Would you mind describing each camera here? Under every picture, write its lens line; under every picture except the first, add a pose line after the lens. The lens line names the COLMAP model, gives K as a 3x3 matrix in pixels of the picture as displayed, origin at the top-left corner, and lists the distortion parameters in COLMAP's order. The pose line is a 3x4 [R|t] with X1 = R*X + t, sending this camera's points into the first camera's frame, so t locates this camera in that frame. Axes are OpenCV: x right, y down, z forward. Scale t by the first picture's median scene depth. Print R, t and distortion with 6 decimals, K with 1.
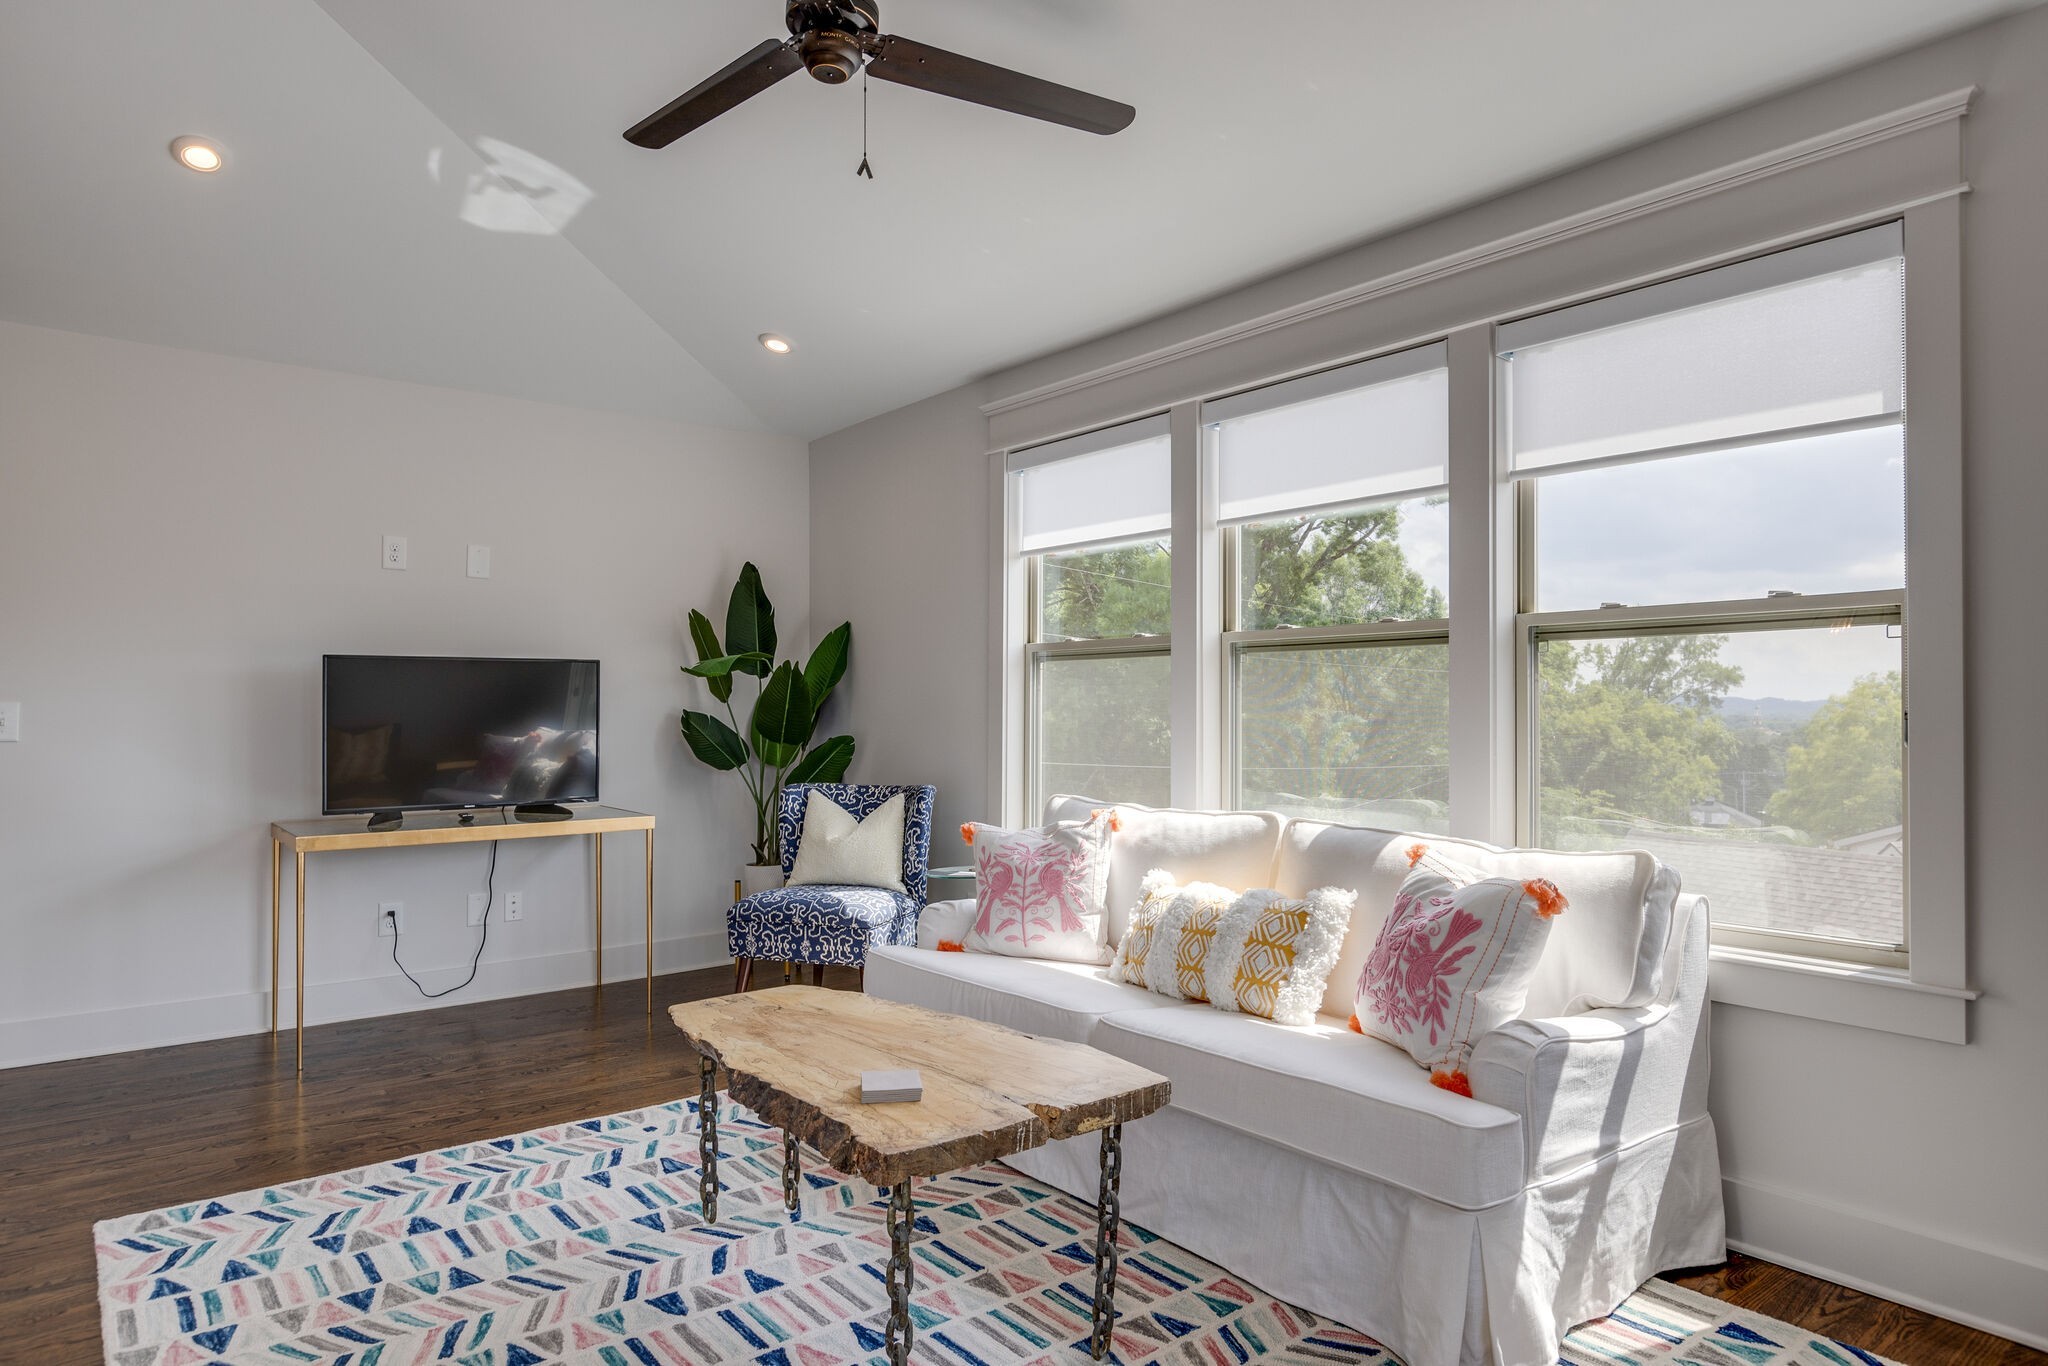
lens RADIAL K [[1207.7, 0, 1022.8], [0, 1207.7, 691.9], [0, 0, 1]] dist [-0.000162, -0.004348]
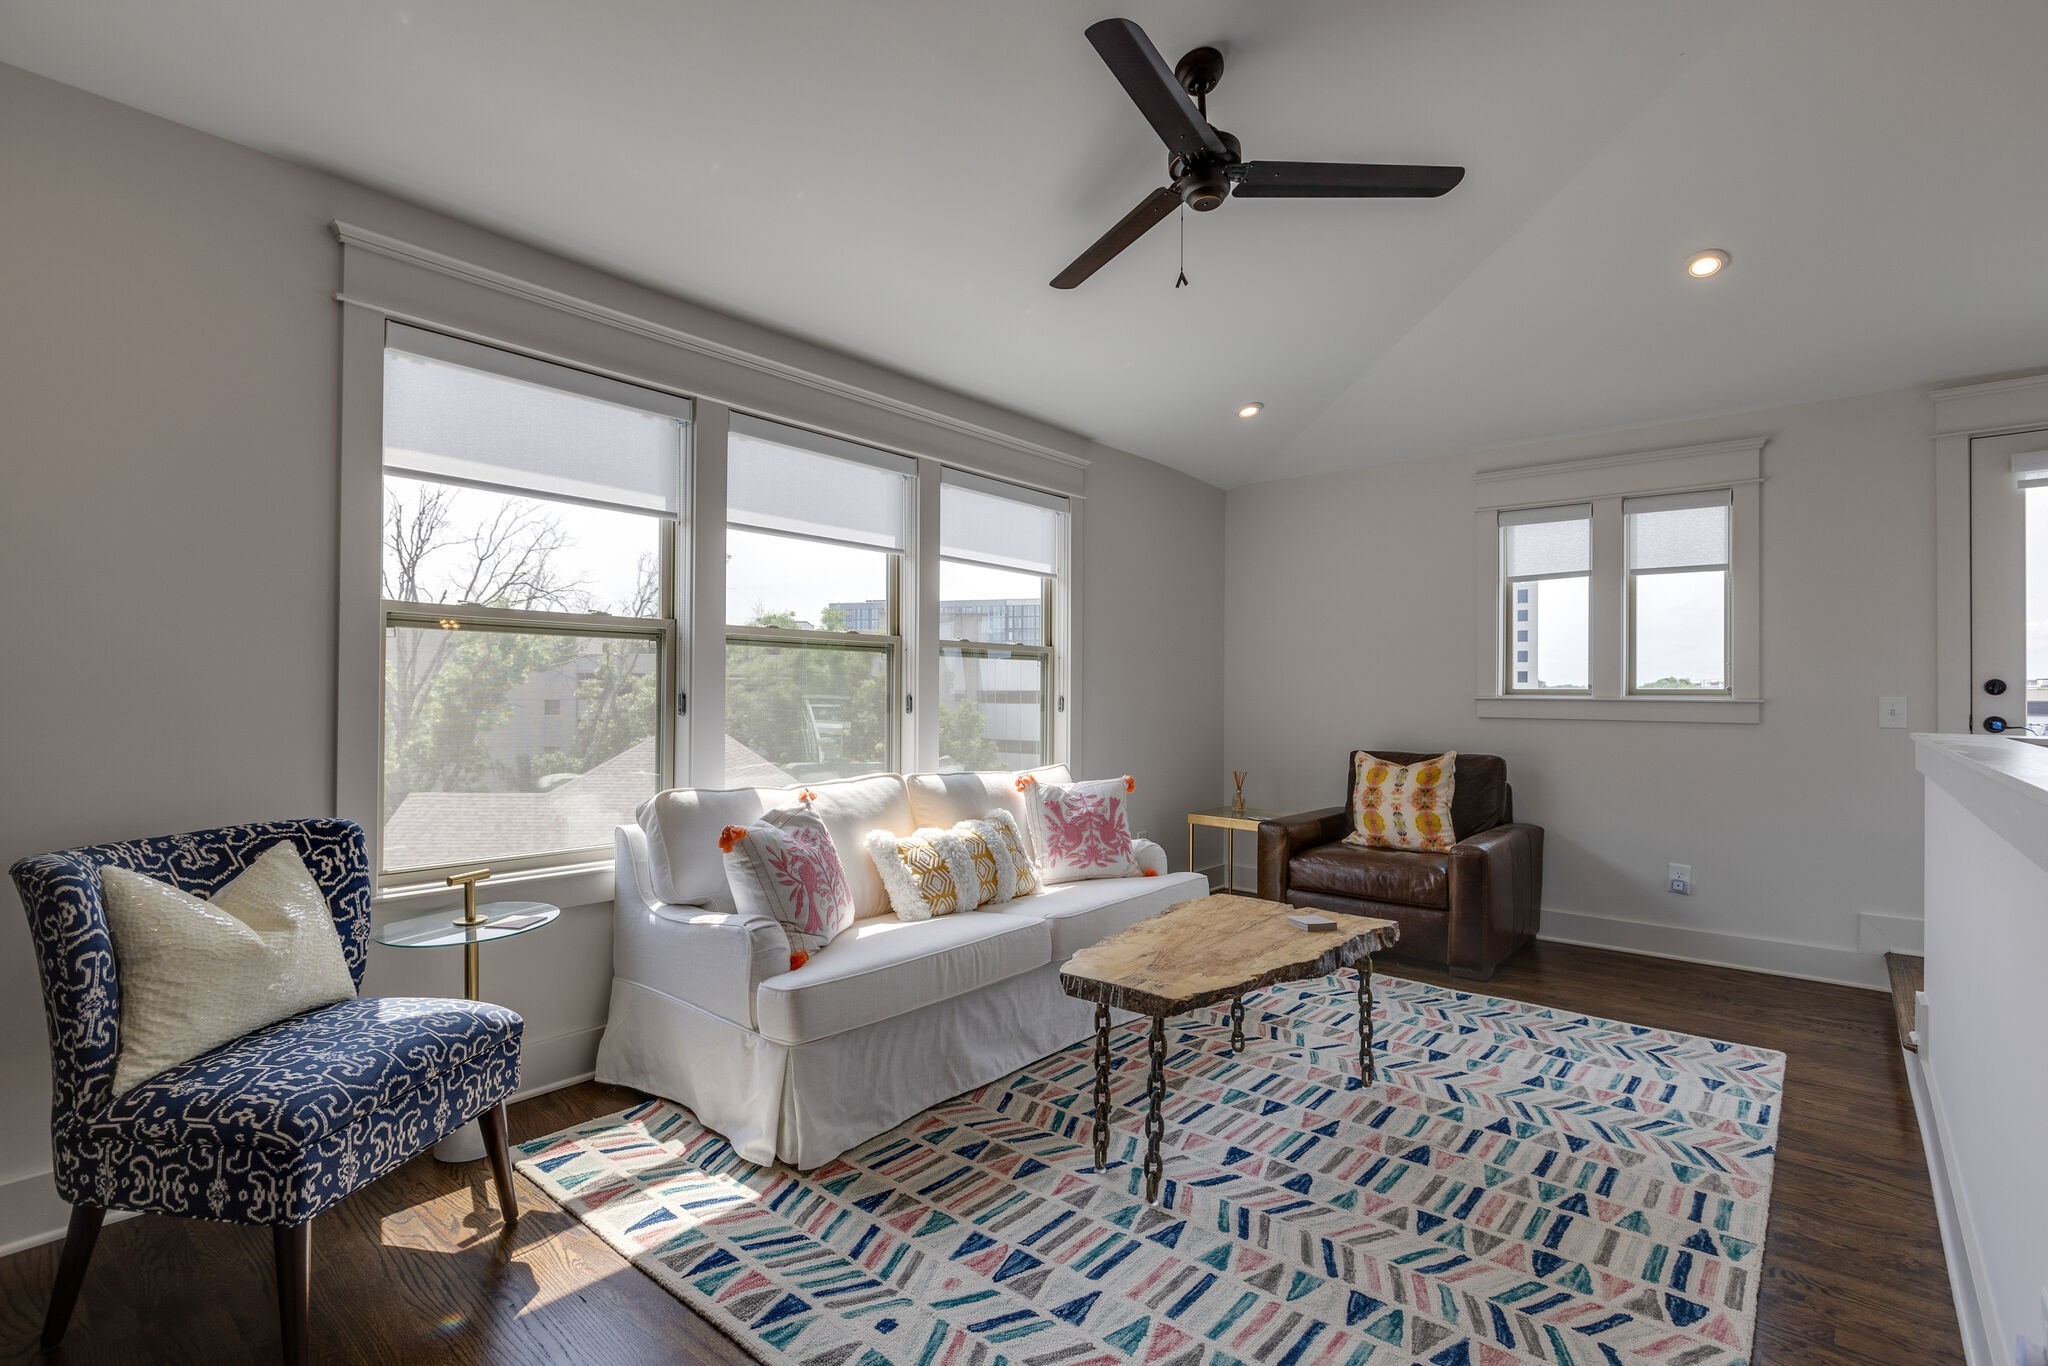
lens RADIAL K [[950.1, 0, 1021.6], [0, 950.1, 689.7], [0, 0, 1]] dist [-0.005048, -0.000203]
pose [[-0.175887, 0.004065, 0.984402, -1.131344], [-0.018877, 0.999794, -0.007502, 0.017171], [-0.984229, -0.019902, -0.175774, 1.382262]]
